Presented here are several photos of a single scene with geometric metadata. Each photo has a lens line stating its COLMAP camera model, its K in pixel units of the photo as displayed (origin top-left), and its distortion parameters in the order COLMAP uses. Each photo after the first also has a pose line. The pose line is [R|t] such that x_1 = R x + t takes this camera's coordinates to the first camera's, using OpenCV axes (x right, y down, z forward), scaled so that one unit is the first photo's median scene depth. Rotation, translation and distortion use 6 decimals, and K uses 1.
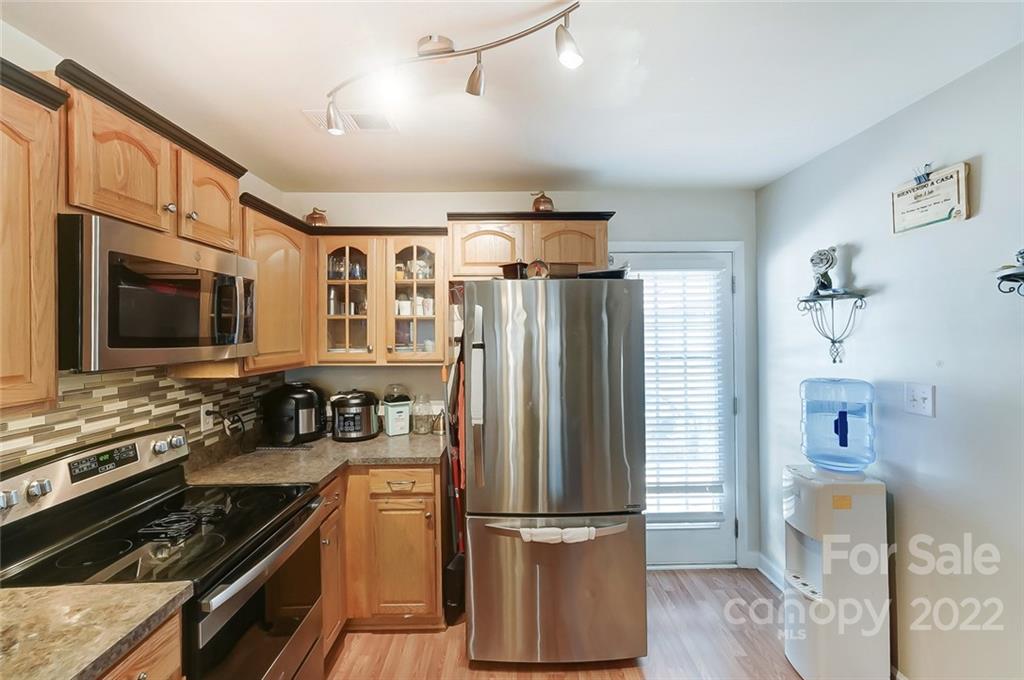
lens RADIAL K [[441.8, 0, 509.4], [0, 441.8, 330.1], [0, 0, 1]] dist [0.002937, 0.000317]
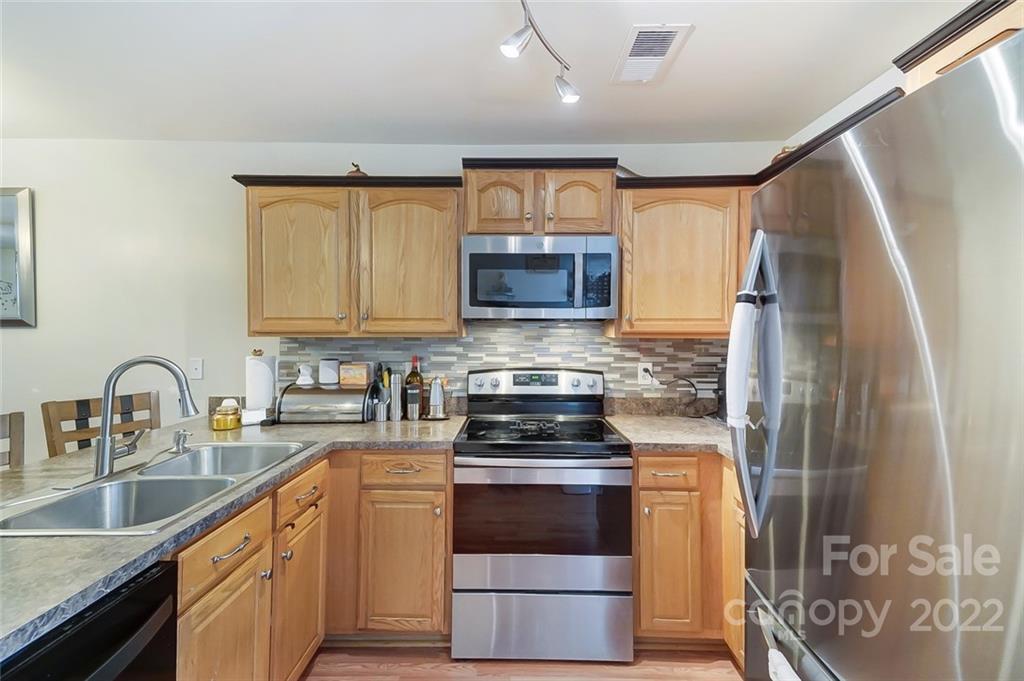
lens RADIAL K [[441.8, 0, 509.4], [0, 441.8, 330.6], [0, 0, 1]] dist [0.002937, 0.000317]
pose [[-0.034303, 0.017365, -0.999261, 0.582833], [0.001355, 0.999849, 0.017329, 0.067965], [0.999411, -0.000759, -0.034321, 0.769260]]
